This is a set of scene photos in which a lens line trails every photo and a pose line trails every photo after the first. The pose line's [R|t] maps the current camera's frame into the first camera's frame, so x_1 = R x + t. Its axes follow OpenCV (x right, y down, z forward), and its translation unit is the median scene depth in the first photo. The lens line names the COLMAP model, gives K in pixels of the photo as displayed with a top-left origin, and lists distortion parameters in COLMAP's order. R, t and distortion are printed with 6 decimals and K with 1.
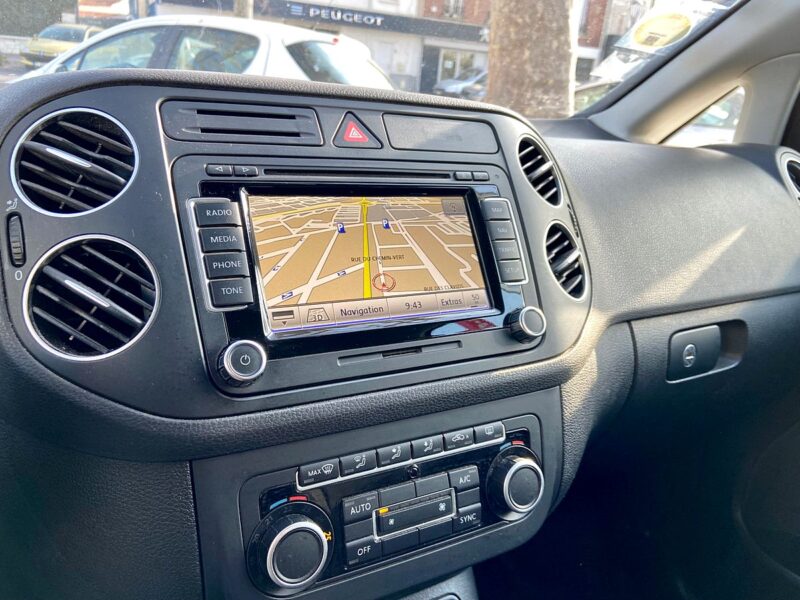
lens RADIAL K [[598.2, 0, 402.6], [0, 598.2, 297.0], [0, 0, 1]] dist [0.071613, -0.103501]
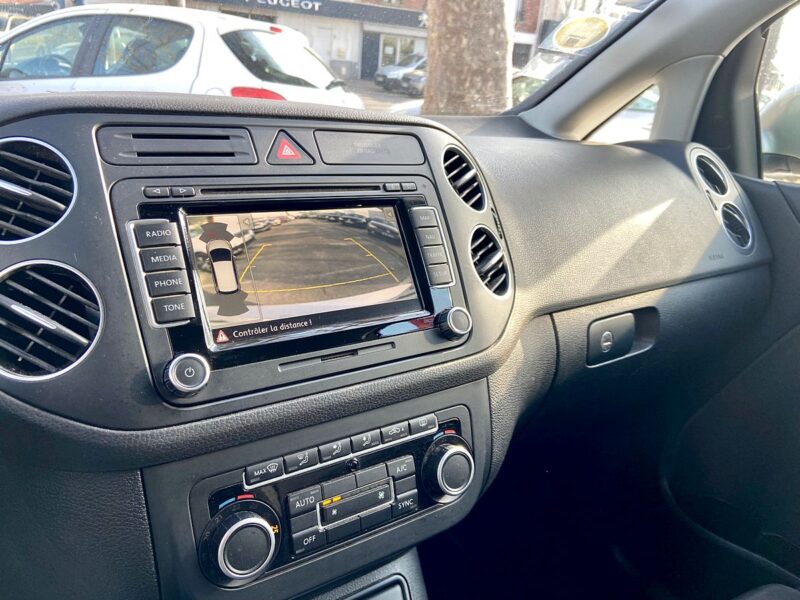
lens RADIAL K [[598.2, 0, 400.9], [0, 598.2, 295.0], [0, 0, 1]] dist [0.071613, -0.103501]
pose [[0.996095, -0.036694, 0.080295, 0.027291], [0.035173, 0.999175, 0.020281, -0.035303], [-0.080973, -0.017377, 0.996565, -0.084874]]
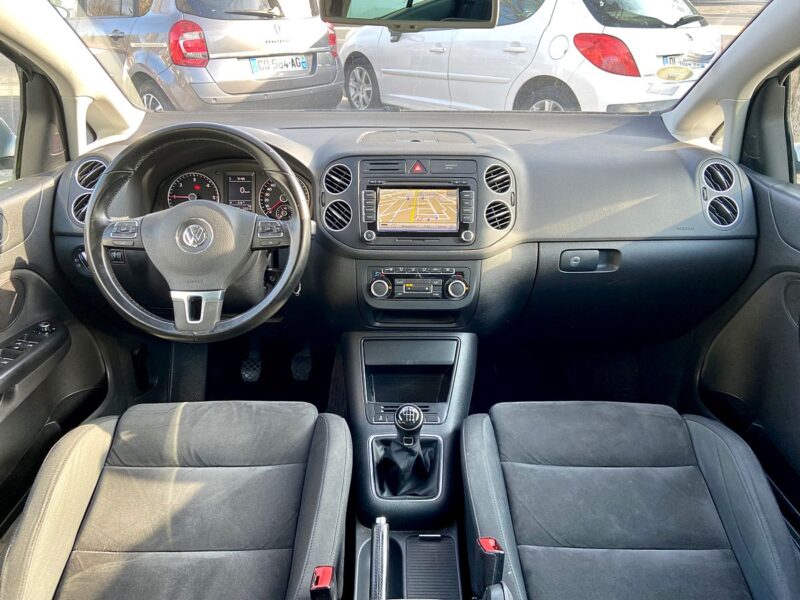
lens RADIAL K [[598.2, 0, 411.2], [0, 598.2, 291.3], [0, 0, 1]] dist [0.071613, -0.103501]
pose [[0.874972, 0.150053, -0.460335, 1.515096], [-0.084373, 0.983471, 0.160208, -0.153205], [0.476765, -0.101338, 0.873170, -1.908224]]
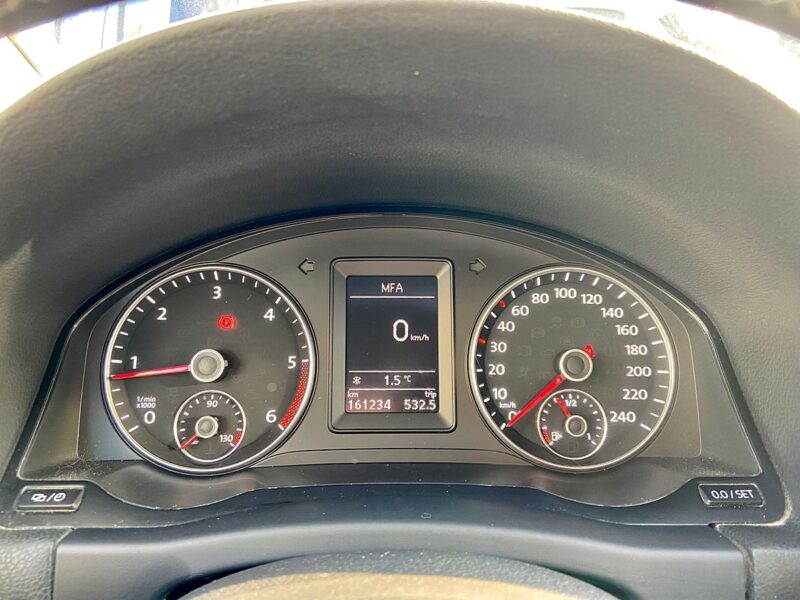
lens RADIAL K [[598.2, 0, 396.7], [0, 598.2, 300.9], [0, 0, 1]] dist [0.071613, -0.103501]
pose [[0.877656, 0.096377, -0.469500, -0.798399], [-0.081158, 0.995312, 0.052601, -0.180964], [0.472369, -0.008062, 0.881364, 0.092286]]
